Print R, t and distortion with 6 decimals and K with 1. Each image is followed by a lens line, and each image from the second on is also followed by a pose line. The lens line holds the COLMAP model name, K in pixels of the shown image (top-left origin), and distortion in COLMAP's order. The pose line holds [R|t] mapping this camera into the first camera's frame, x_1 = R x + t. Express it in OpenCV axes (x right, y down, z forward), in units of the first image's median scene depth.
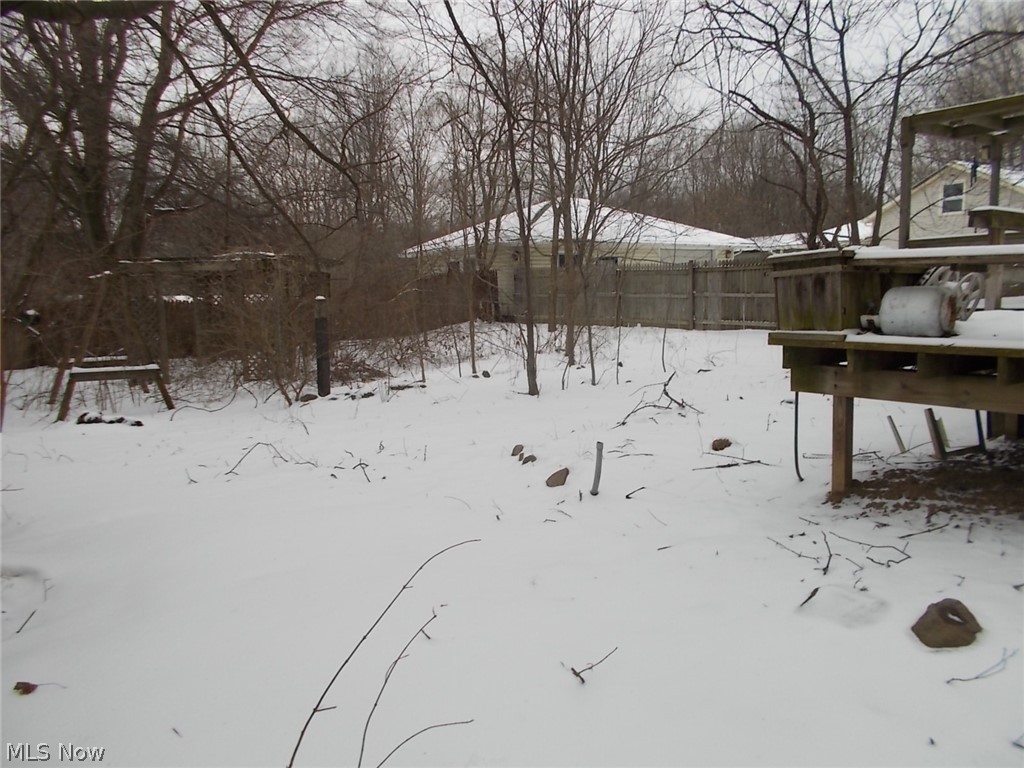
lens RADIAL K [[793.6, 0, 505.6], [0, 793.6, 384.6], [0, 0, 1]] dist [0.021260, -0.003022]
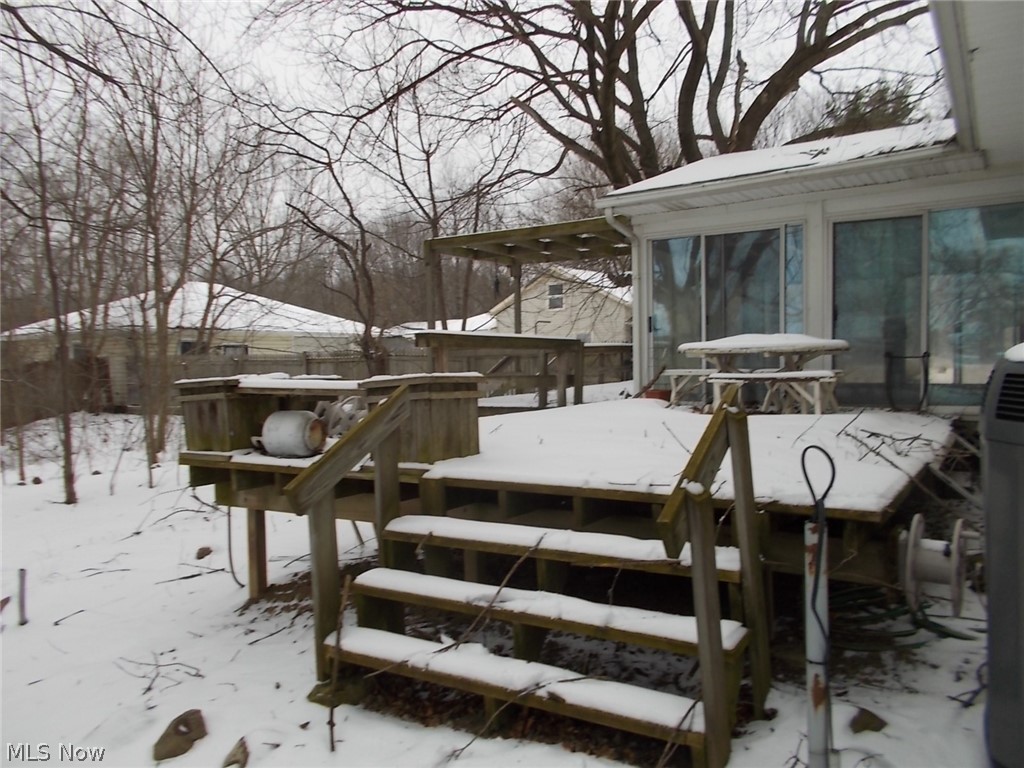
lens RADIAL K [[793.6, 0, 513.7], [0, 793.6, 385.7], [0, 0, 1]] dist [0.021260, -0.003022]
pose [[0.928232, -0.012140, 0.371803, 0.314273], [0.047074, 0.995266, -0.085028, -0.038707], [-0.369011, 0.096428, 0.924409, -0.138669]]
